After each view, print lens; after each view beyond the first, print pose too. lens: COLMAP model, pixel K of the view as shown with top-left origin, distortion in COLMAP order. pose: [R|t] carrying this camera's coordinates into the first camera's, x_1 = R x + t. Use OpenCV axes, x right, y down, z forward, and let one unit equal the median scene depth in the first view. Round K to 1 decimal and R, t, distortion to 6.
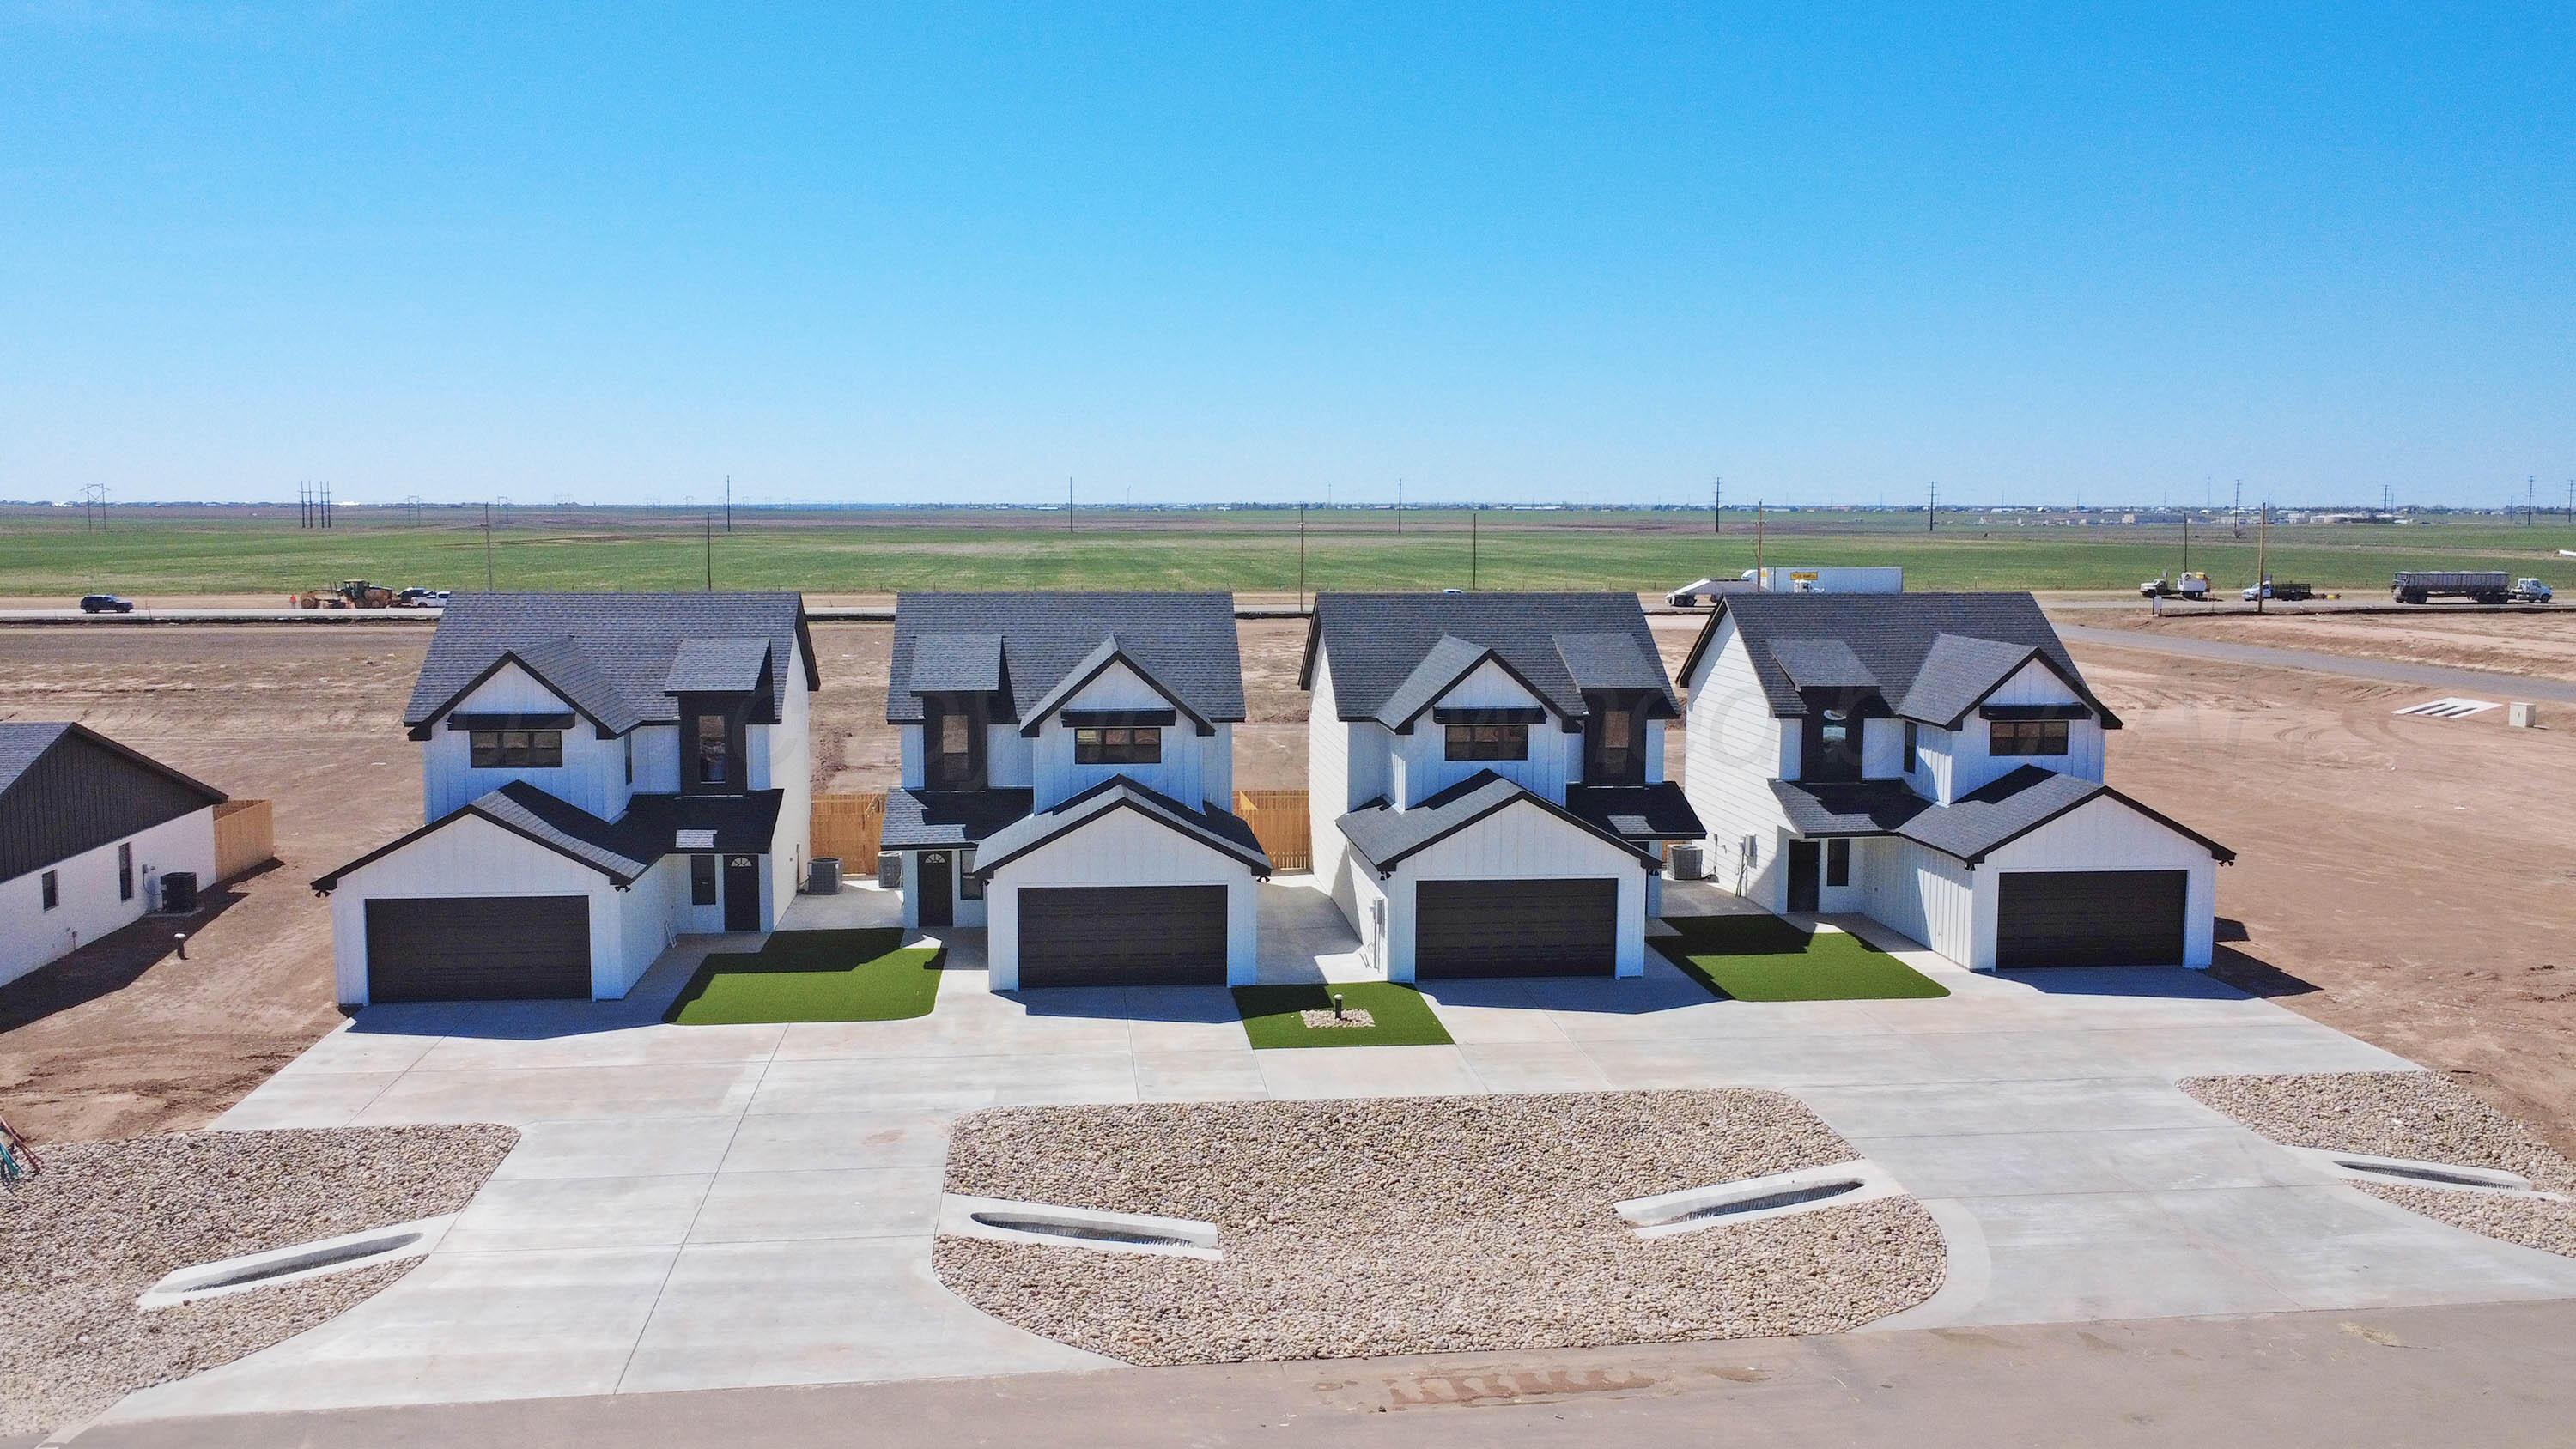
lens RADIAL K [[2157.3, 0, 1303.6], [0, 2157.3, 742.5], [0, 0, 1]] dist [-0.005431, 0.010479]
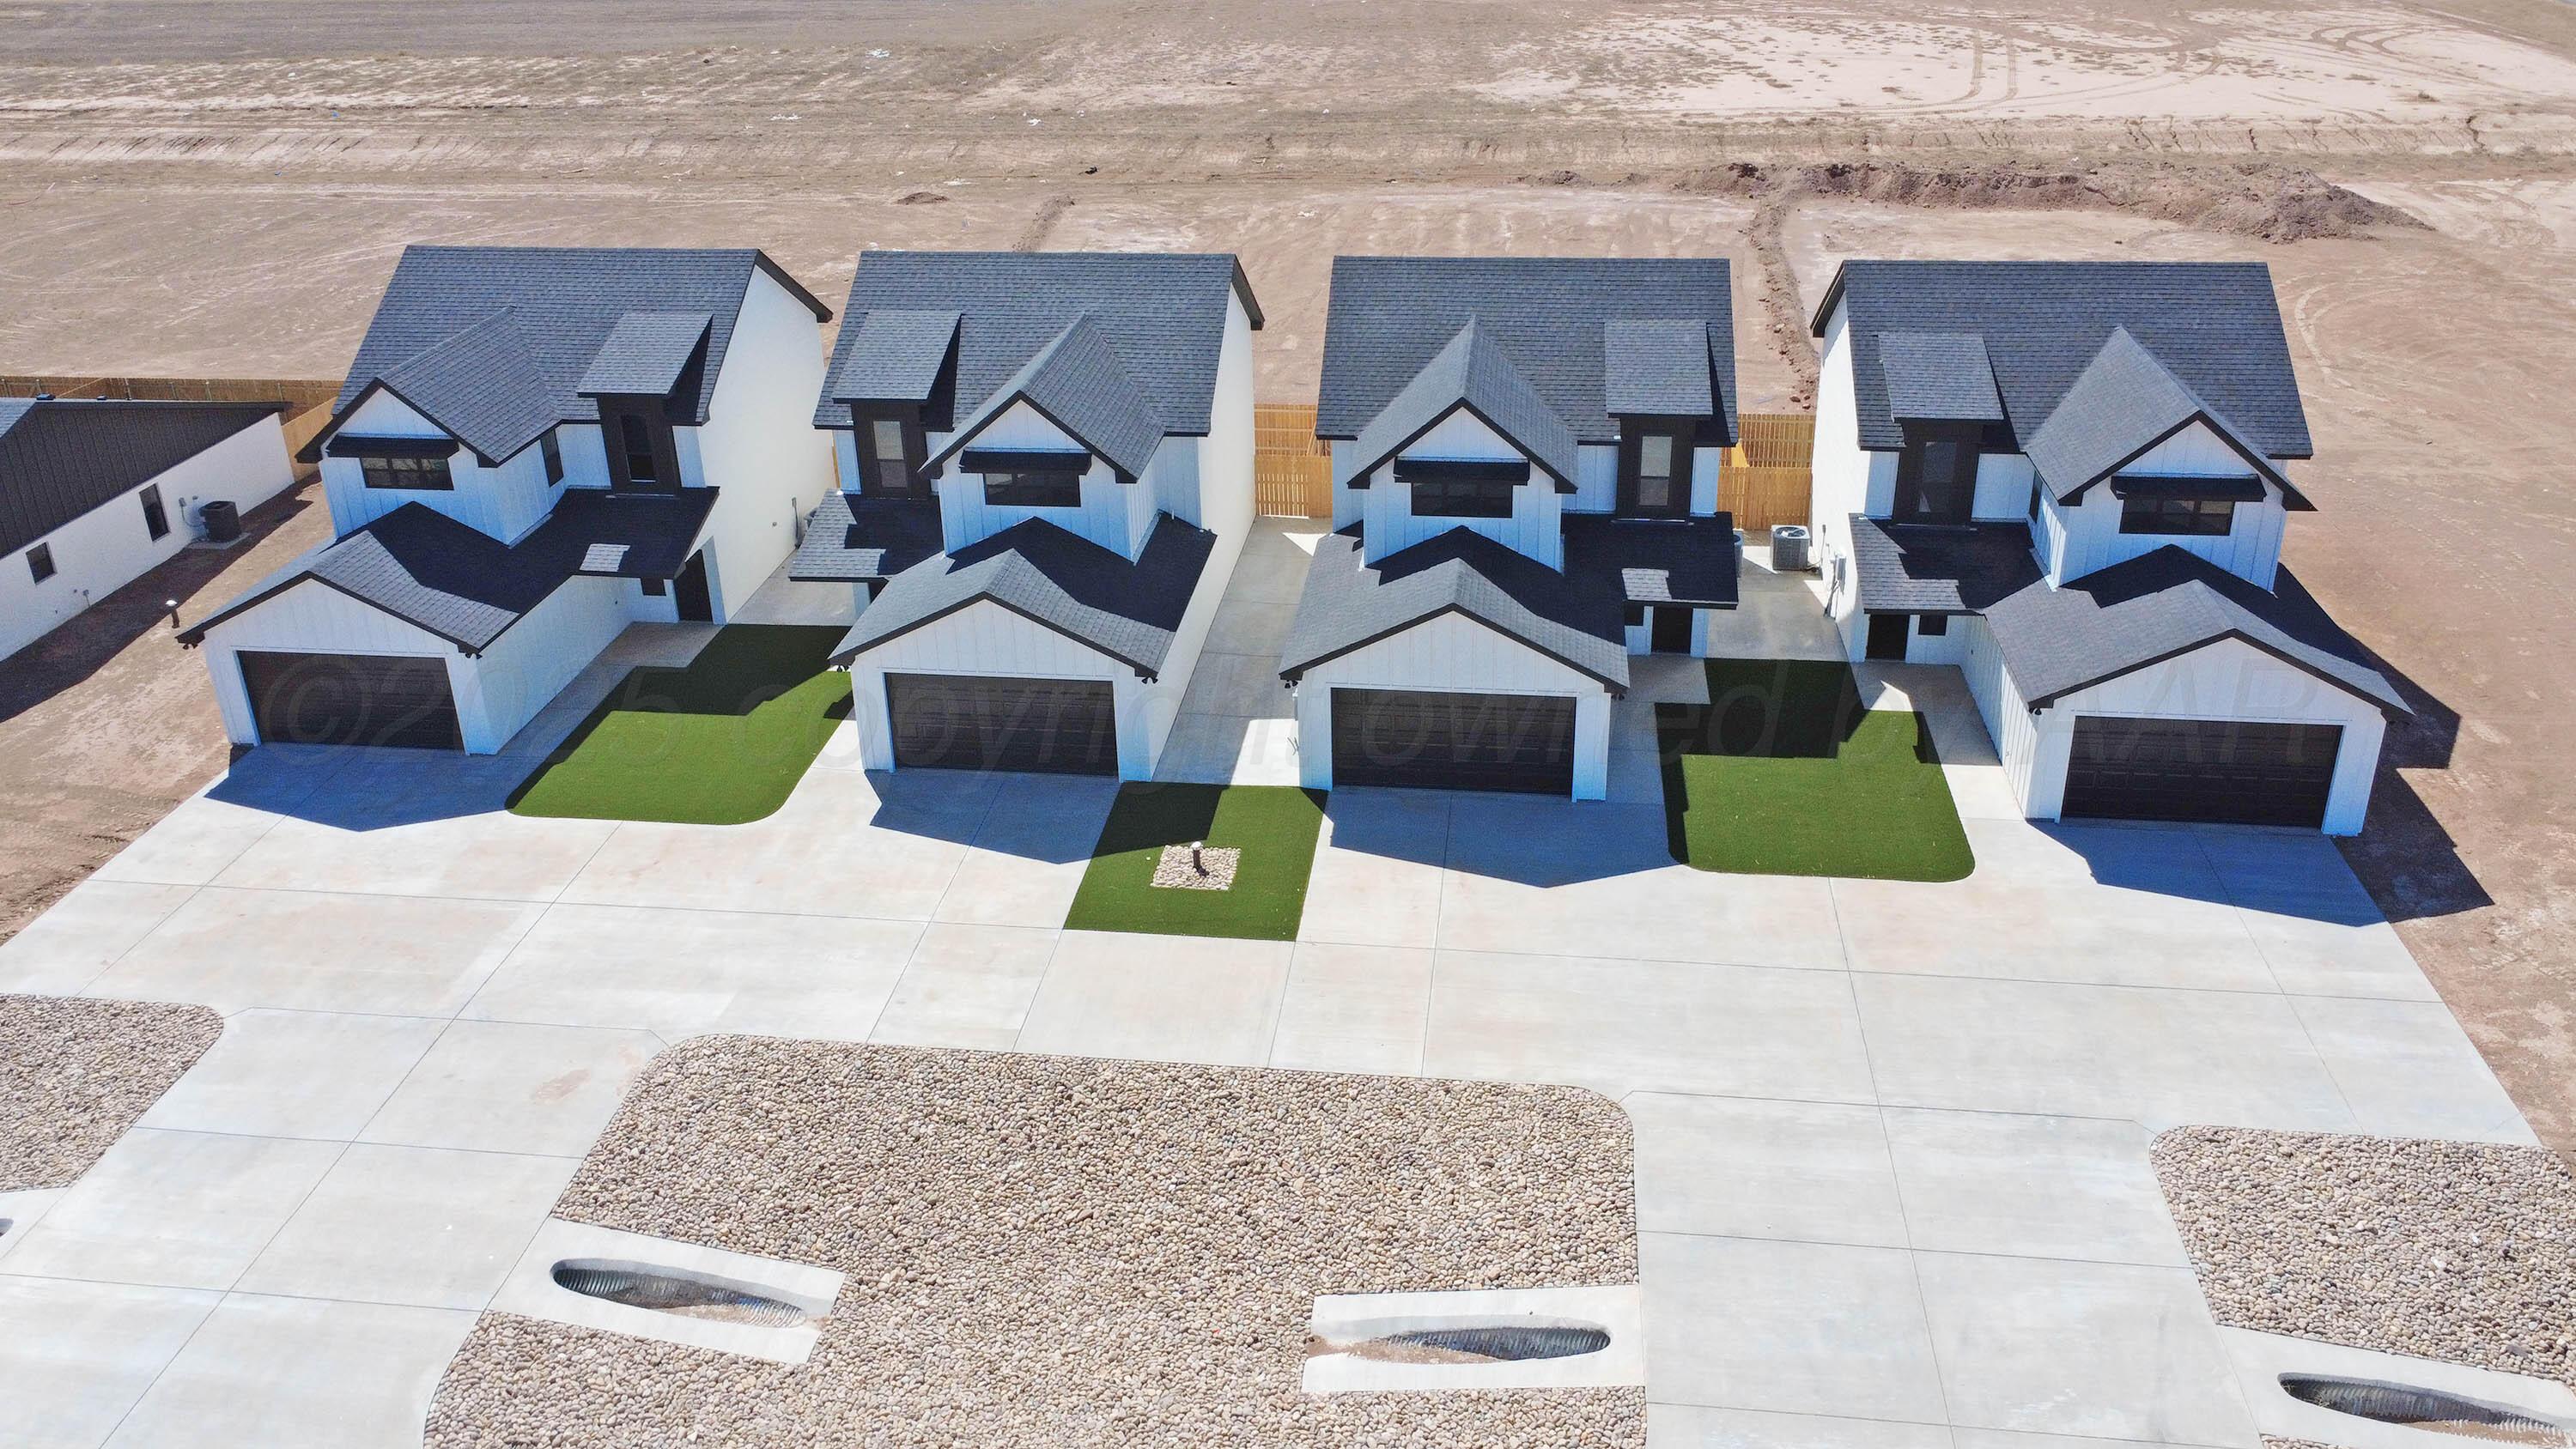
lens RADIAL K [[1968.6, 0, 1261.1], [0, 1968.6, 590.7], [0, 0, 1]] dist [0.005238, -0.010550]
pose [[0.966410, 0.091173, -0.240290, 0.212590], [-0.015312, 0.953725, 0.300289, -0.211337], [0.256549, -0.286523, 0.923086, 0.271842]]
